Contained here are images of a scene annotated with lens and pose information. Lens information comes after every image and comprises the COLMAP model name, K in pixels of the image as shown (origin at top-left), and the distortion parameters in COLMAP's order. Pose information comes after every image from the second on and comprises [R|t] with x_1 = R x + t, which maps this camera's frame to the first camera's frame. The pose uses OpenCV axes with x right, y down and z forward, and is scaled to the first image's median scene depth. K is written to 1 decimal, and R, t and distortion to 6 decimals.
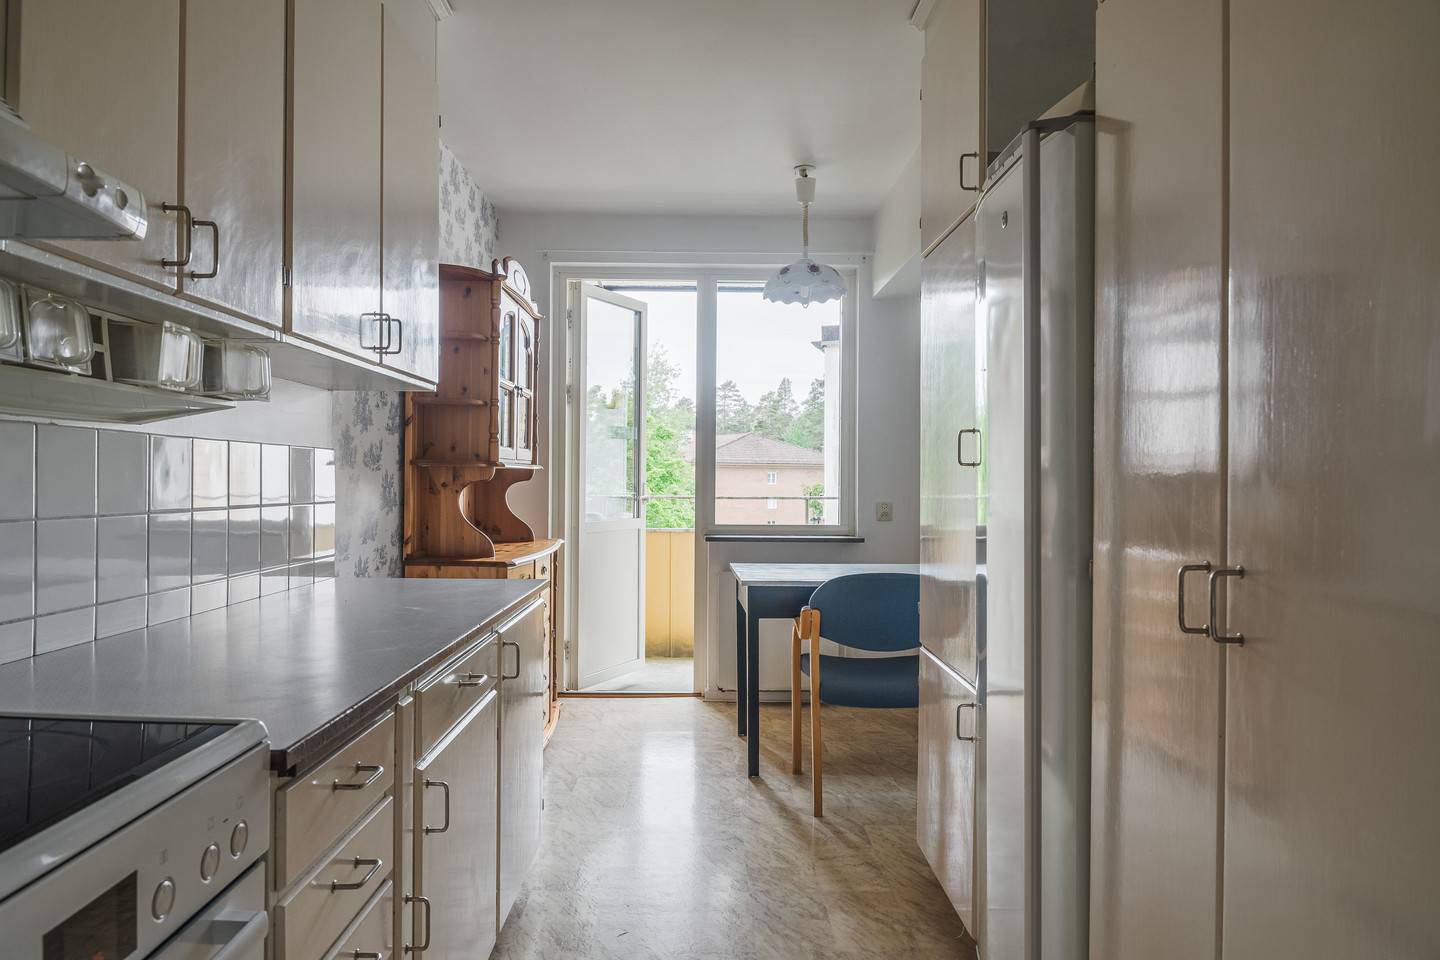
lens RADIAL K [[921.2, 0, 727.0], [0, 921.2, 478.4], [0, 0, 1]] dist [0.003816, 0.003138]
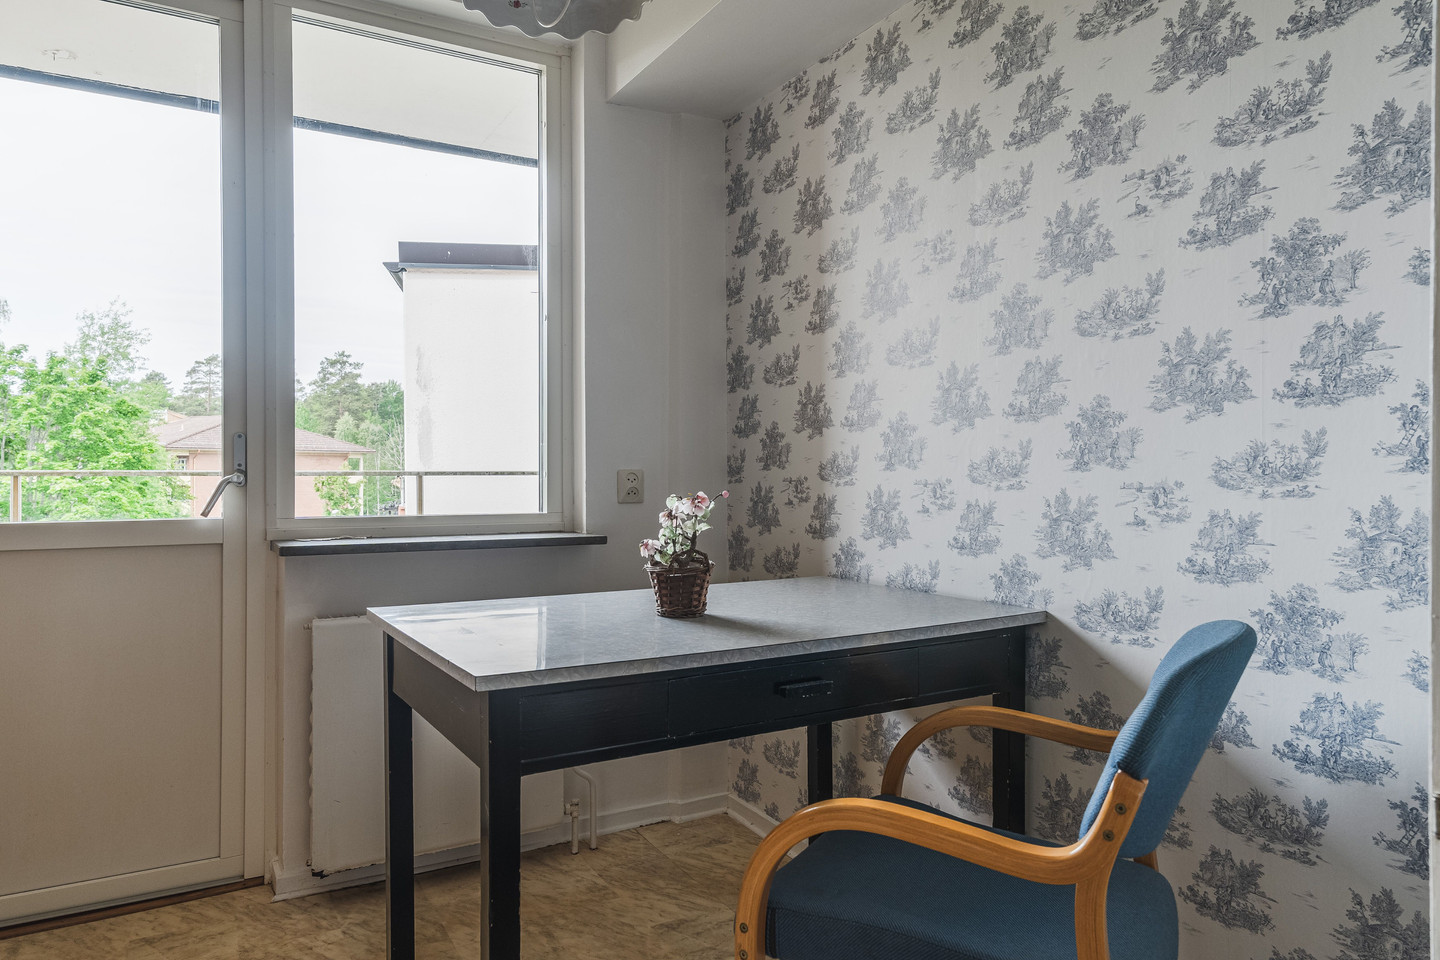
lens RADIAL K [[921.2, 0, 727.0], [0, 921.2, 478.4], [0, 0, 1]] dist [0.003816, 0.003138]
pose [[0.873333, -0.006423, 0.487081, -0.026204], [0.000784, 0.999930, 0.011781, 0.011991], [-0.487123, -0.009906, 0.873277, 0.239211]]
